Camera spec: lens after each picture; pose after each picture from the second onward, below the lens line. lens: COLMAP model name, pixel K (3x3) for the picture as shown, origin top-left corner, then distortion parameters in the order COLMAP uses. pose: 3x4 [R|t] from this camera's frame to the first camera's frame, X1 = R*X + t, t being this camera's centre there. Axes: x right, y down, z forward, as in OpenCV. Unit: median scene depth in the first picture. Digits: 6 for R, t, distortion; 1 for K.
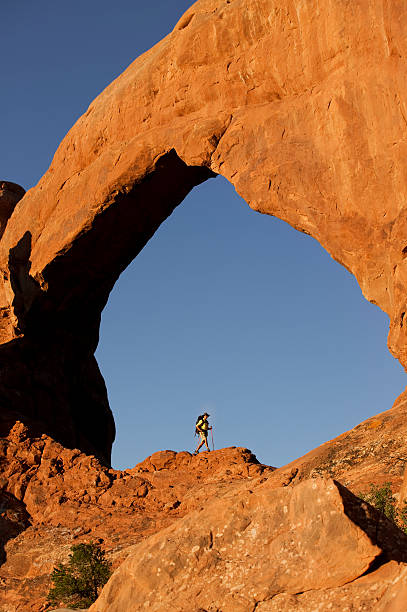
lens RADIAL K [[1254.4, 0, 203.5], [0, 1254.4, 306.0], [0, 0, 1]] dist [-0.347428, 0.149730]
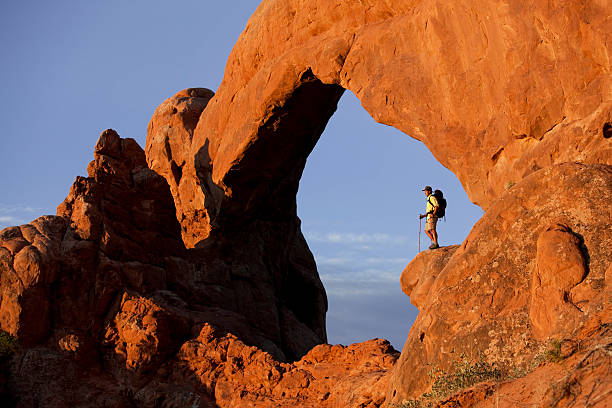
lens RADIAL K [[1254.4, 0, 306.0], [0, 1254.4, 204.0], [0, 0, 1]] dist [-0.347428, 0.149730]
pose [[0.982732, -0.113808, -0.145896, 0.126546], [0.122608, 0.991050, 0.052787, -0.068534], [0.138582, -0.069764, 0.987891, -0.110831]]
